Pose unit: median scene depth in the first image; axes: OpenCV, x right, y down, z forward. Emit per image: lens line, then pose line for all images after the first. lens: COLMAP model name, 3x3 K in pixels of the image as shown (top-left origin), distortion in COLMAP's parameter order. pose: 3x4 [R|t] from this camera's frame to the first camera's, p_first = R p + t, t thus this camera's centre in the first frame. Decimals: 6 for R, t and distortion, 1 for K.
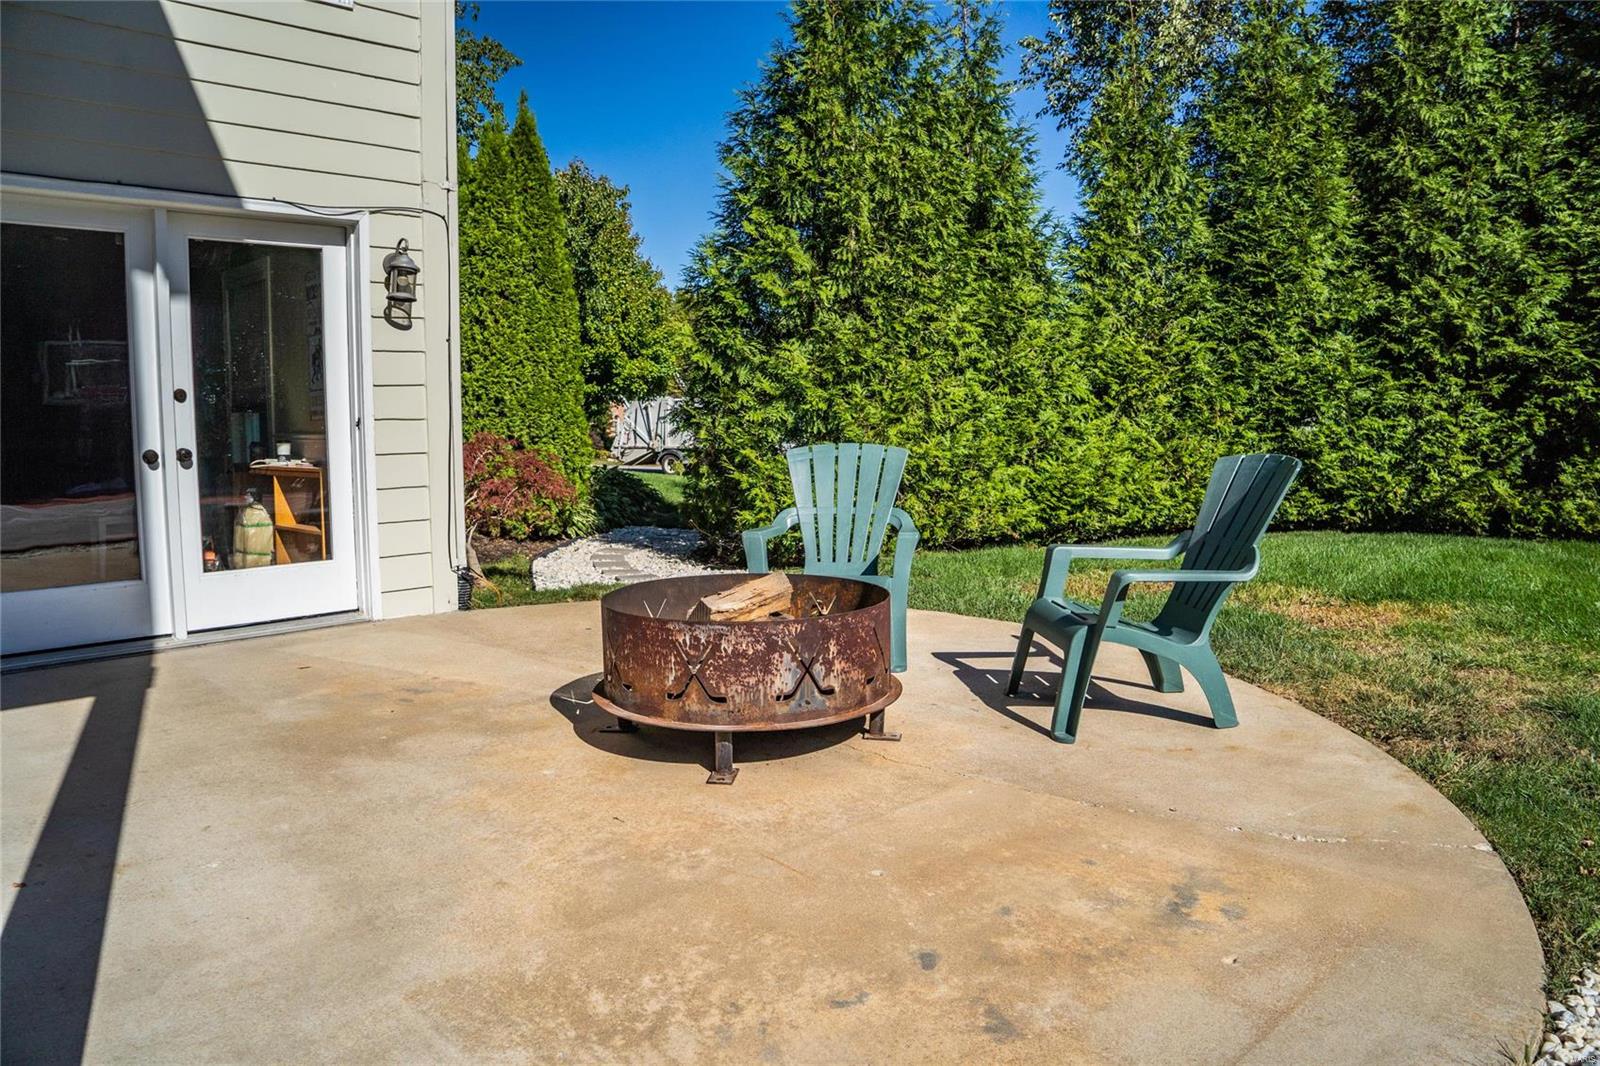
lens RADIAL K [[1085.1, 0, 800.4], [0, 1085.1, 527.8], [0, 0, 1]] dist [-0.090908, -0.000588]
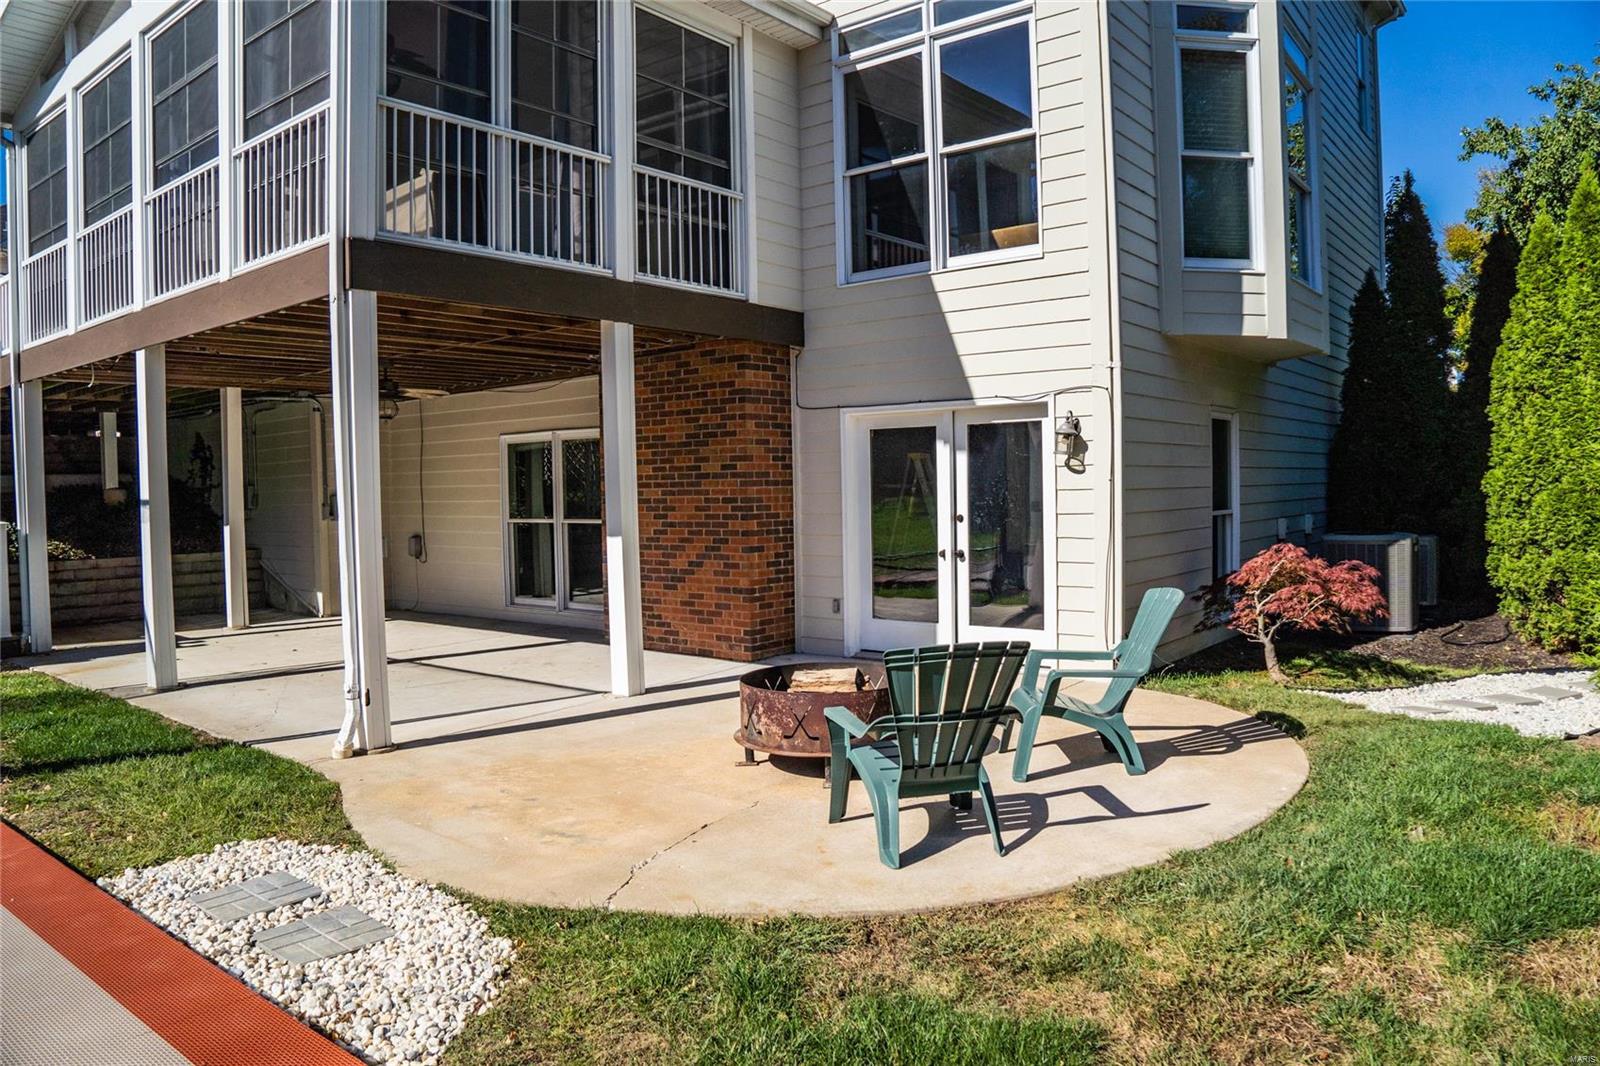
lens RADIAL K [[1085.1, 0, 800.2], [0, 1085.1, 529.4], [0, 0, 1]] dist [-0.090908, -0.000588]
pose [[0.126365, 0.053076, -0.990563, 1.724464], [-0.084682, 0.995500, 0.042537, -0.250025], [0.988363, 0.078507, 0.130290, 0.812704]]
